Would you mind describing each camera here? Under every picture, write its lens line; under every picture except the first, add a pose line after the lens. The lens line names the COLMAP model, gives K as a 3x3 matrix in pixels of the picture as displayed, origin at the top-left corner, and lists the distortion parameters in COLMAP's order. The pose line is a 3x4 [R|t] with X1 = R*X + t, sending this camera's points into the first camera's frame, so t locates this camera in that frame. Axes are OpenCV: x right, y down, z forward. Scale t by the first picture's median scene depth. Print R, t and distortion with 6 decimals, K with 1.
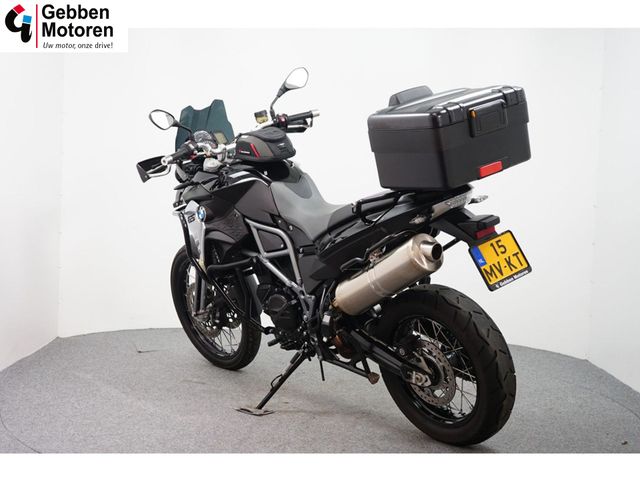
lens RADIAL K [[948.7, 0, 320.0], [0, 948.7, 240.0], [0, 0, 1]] dist [0.009625, 0.013917]
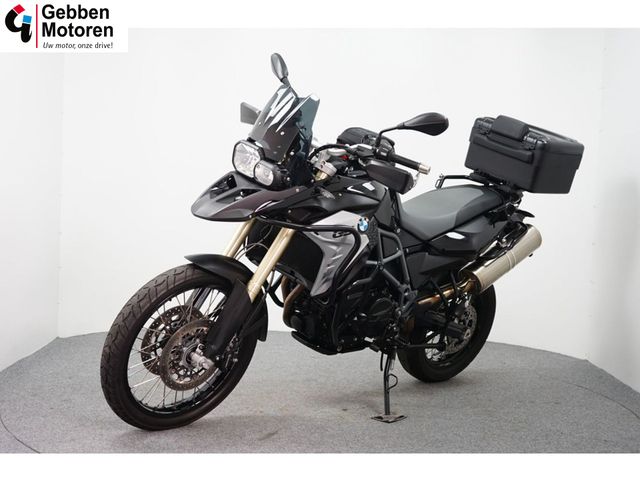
lens RADIAL K [[948.7, 0, 320.0], [0, 948.7, 240.0], [0, 0, 1]] dist [0.009625, 0.013917]
pose [[-0.068837, -0.108579, 0.991702, -1.039269], [0.018116, 0.993760, 0.110062, -0.116620], [-0.997463, 0.025542, -0.066440, 1.145444]]
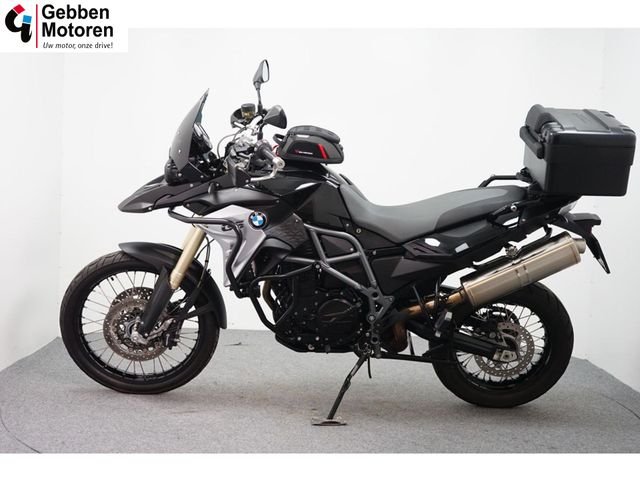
lens RADIAL K [[948.7, 0, 320.0], [0, 948.7, 240.0], [0, 0, 1]] dist [0.009625, 0.013917]
pose [[0.631560, -0.067228, 0.772407, -0.814706], [0.037165, 0.997713, 0.056450, -0.059971], [-0.774436, -0.006945, 0.632615, 0.402087]]
